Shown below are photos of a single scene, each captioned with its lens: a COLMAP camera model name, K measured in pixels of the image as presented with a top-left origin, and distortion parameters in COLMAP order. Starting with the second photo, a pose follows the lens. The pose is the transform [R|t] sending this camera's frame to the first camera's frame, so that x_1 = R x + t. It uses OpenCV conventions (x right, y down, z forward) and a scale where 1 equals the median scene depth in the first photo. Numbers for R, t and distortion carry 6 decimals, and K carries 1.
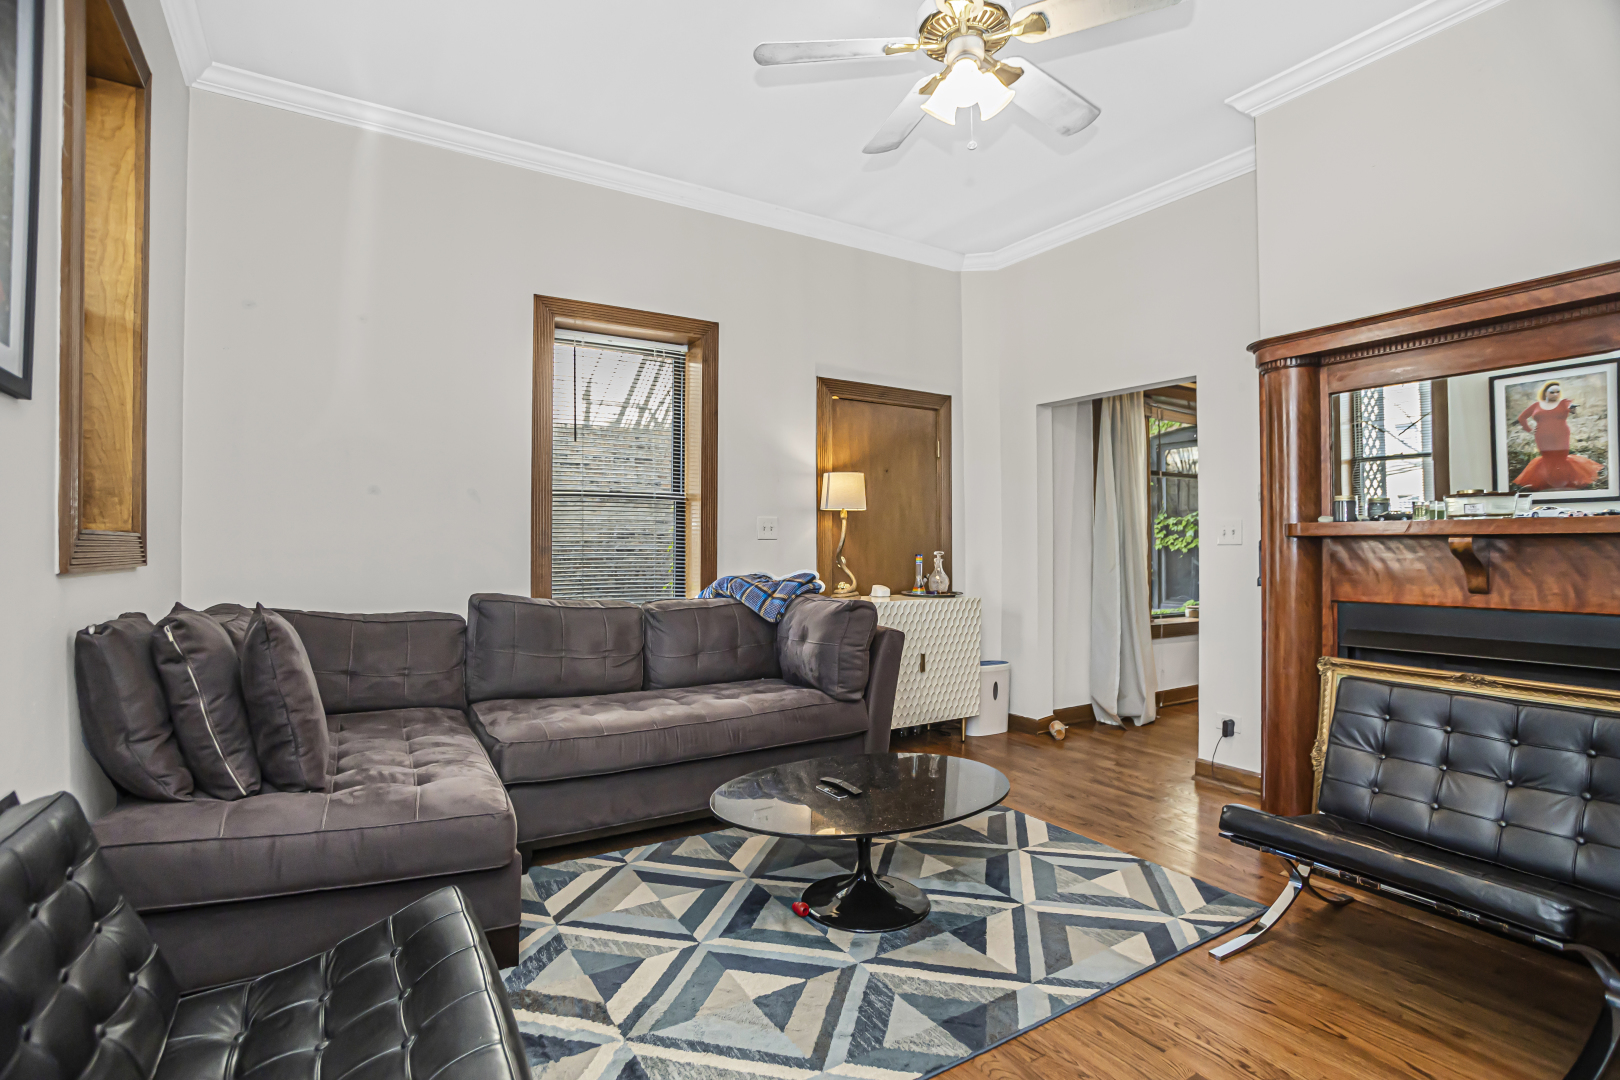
lens RADIAL K [[797.0, 0, 801.3], [0, 797.0, 543.1], [0, 0, 1]] dist [-0.059137, 0.037064]
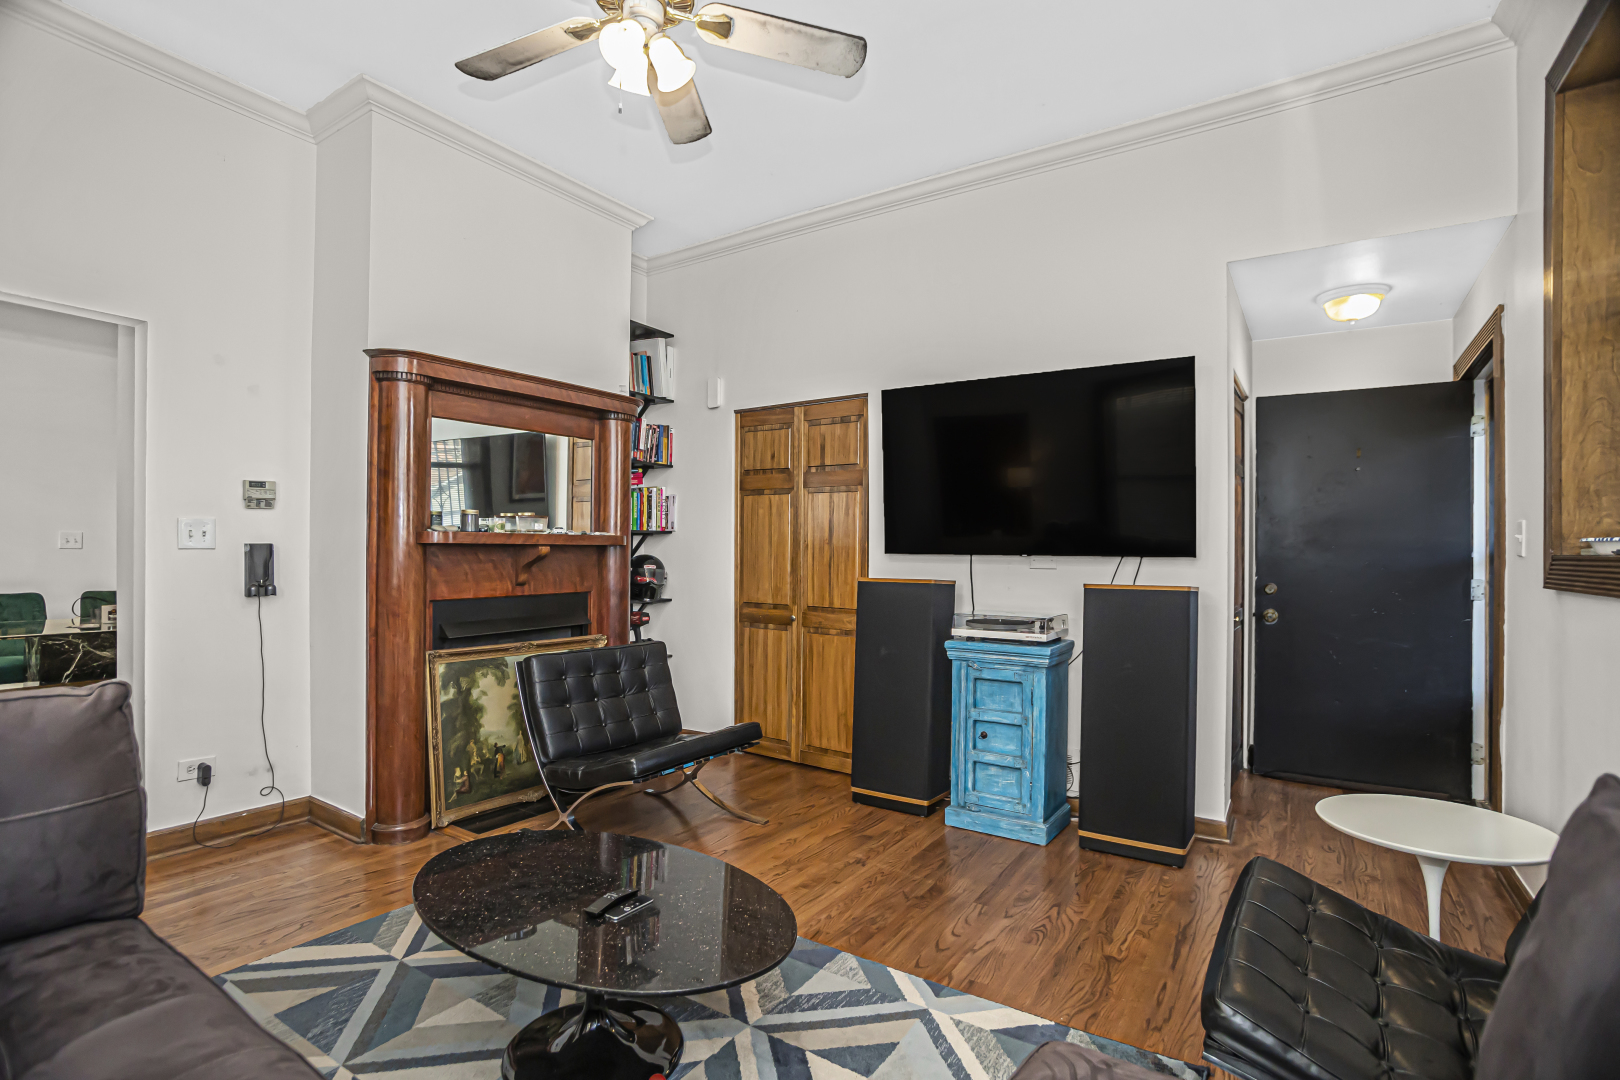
lens RADIAL K [[797.0, 0, 801.3], [0, 797.0, 543.1], [0, 0, 1]] dist [-0.059137, 0.037064]
pose [[-0.417575, 0.000225, 0.908642, -0.692644], [-0.014736, 0.999867, -0.007020, -0.010937], [-0.908523, -0.016321, -0.417516, 1.201619]]
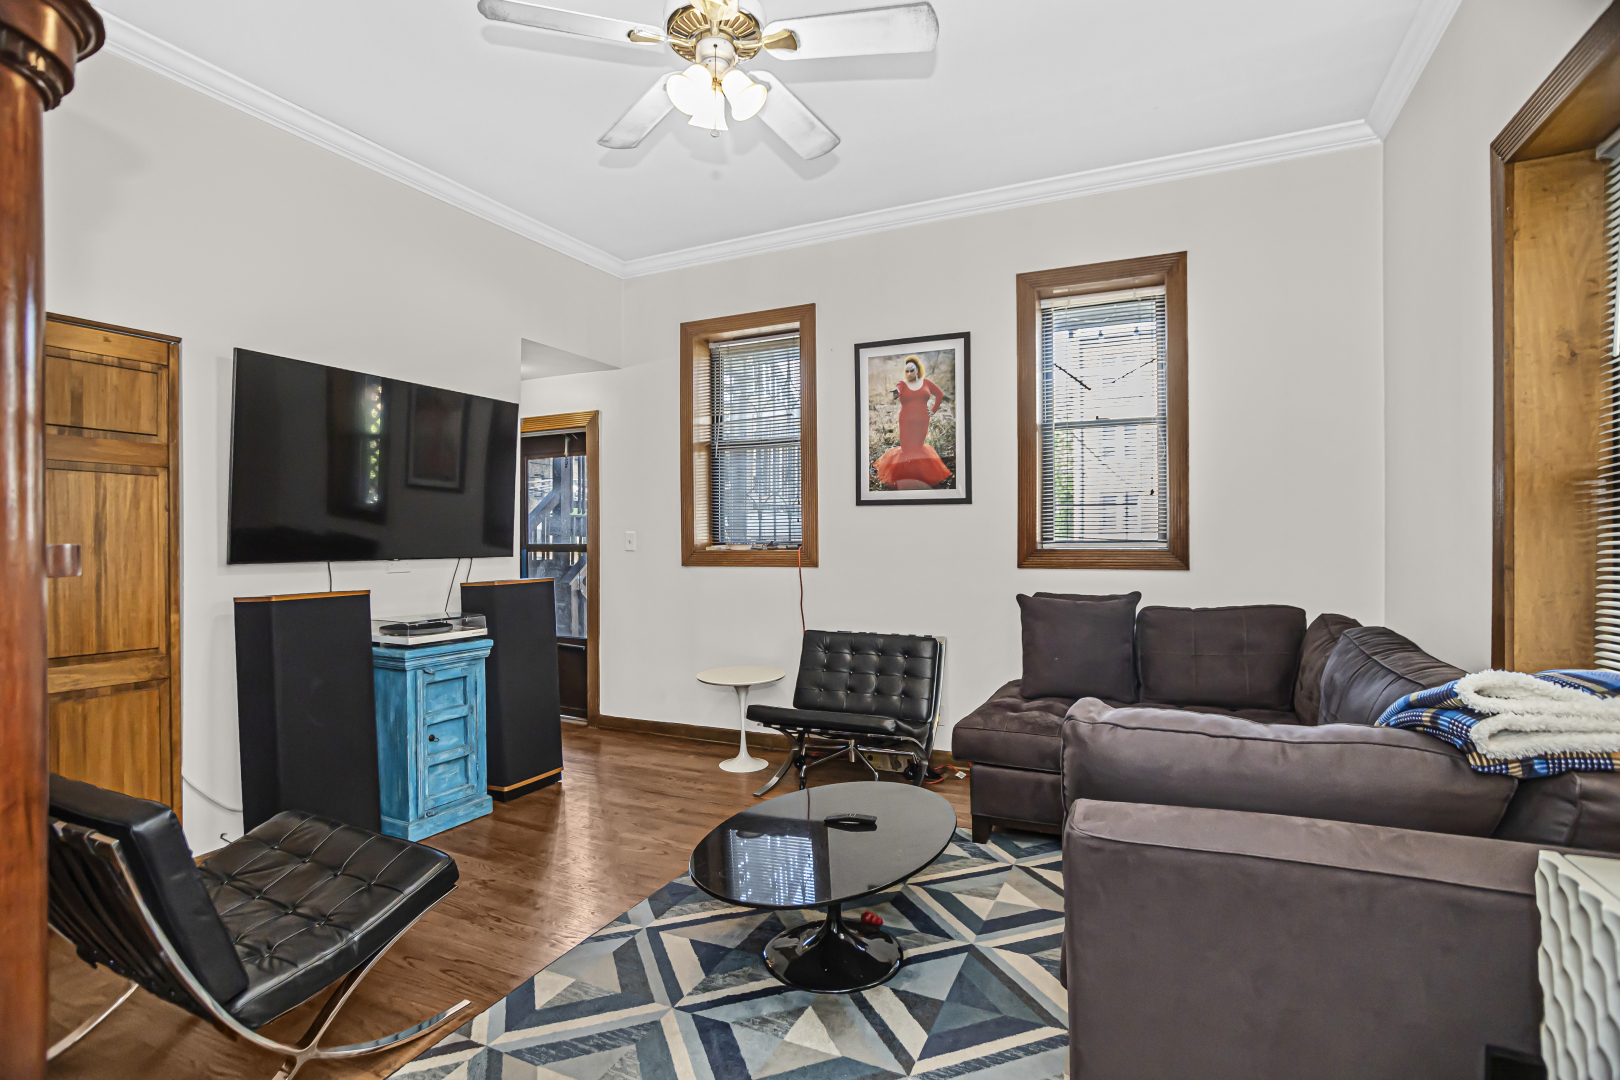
lens RADIAL K [[797.0, 0, 801.3], [0, 797.0, 543.1], [0, 0, 1]] dist [-0.059137, 0.037064]
pose [[-0.841551, 0.006686, -0.540137, 0.641082], [0.009613, 0.999950, -0.002600, -0.025405], [0.540092, -0.007380, -0.841573, 1.859904]]
